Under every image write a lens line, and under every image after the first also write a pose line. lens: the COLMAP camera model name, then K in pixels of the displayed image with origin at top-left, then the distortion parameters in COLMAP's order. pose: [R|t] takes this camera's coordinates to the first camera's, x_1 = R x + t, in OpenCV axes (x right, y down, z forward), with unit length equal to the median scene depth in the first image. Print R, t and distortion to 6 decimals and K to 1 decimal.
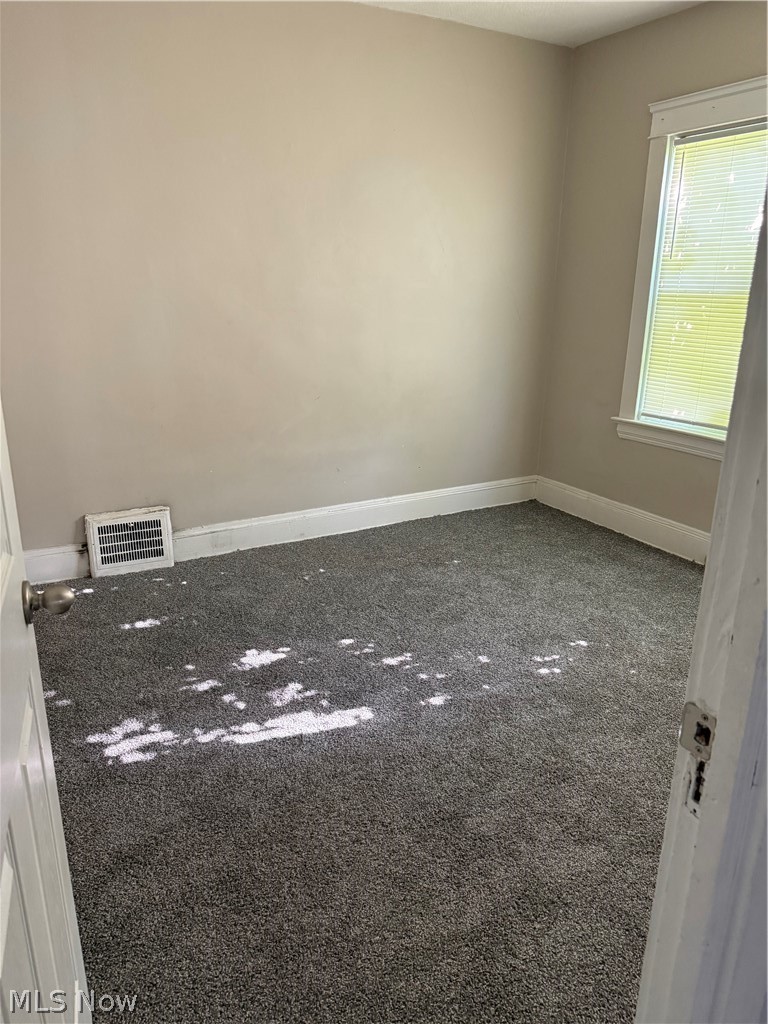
lens RADIAL K [[717.9, 0, 383.3], [0, 717.9, 510.7], [0, 0, 1]] dist [0.007695, 0.001666]
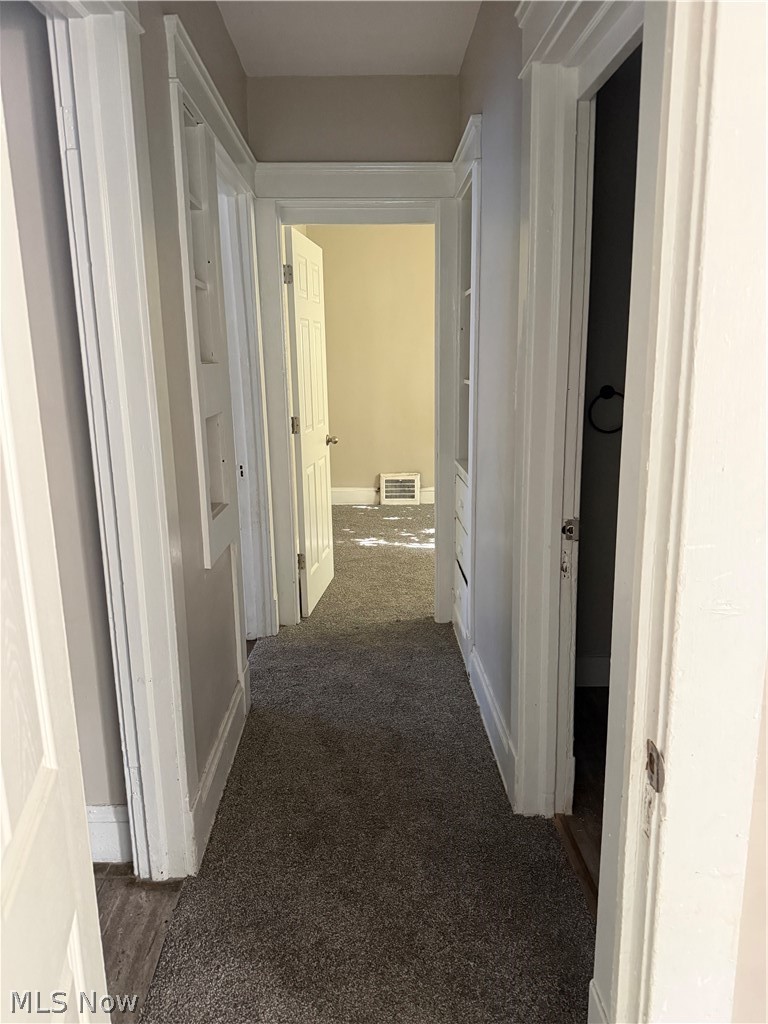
lens RADIAL K [[717.9, 0, 384.9], [0, 717.9, 511.5], [0, 0, 1]] dist [0.007695, 0.001666]
pose [[0.879290, 0.077749, -0.469898, 0.565800], [-0.123200, 0.990137, -0.066709, 0.246853], [0.460077, 0.116549, 0.880196, -0.785044]]
